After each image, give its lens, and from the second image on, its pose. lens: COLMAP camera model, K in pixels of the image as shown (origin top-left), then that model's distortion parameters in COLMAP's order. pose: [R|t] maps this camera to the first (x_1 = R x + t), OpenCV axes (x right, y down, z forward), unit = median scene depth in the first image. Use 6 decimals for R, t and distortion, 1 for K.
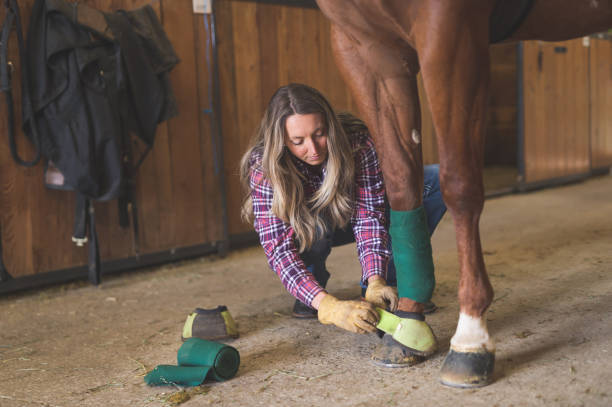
lens RADIAL K [[852.1, 0, 305.2], [0, 852.1, 203.3], [0, 0, 1]] dist [-0.001759, 0.000000]
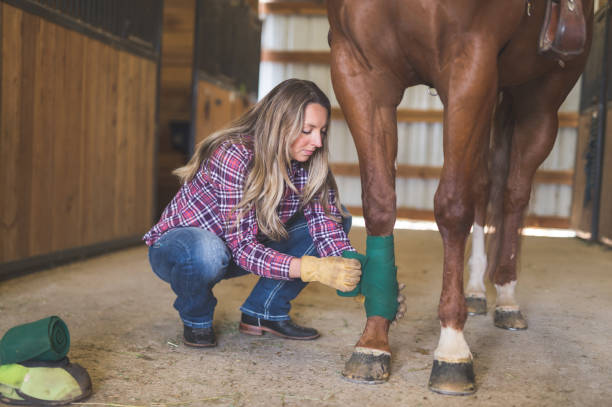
lens RADIAL K [[852.1, 0, 308.9], [0, 852.1, 204.0], [0, 0, 1]] dist [-0.001759, 0.000000]
pose [[0.840683, 0.050848, 0.539134, -0.538893], [-0.019446, 0.997774, -0.063781, 0.042588], [-0.541178, 0.043135, 0.839801, 0.167411]]
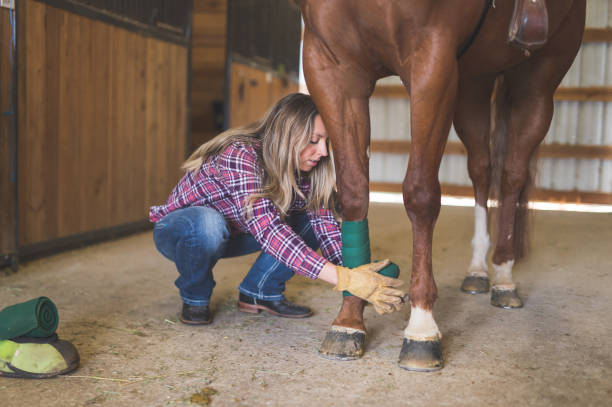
lens RADIAL K [[852.1, 0, 306.1], [0, 852.1, 205.5], [0, 0, 1]] dist [-0.001759, 0.000000]
pose [[0.880205, 0.028029, 0.473766, -0.475186], [-0.015451, 0.999418, -0.030421, 0.027759], [-0.474343, 0.019456, 0.880125, 0.055675]]
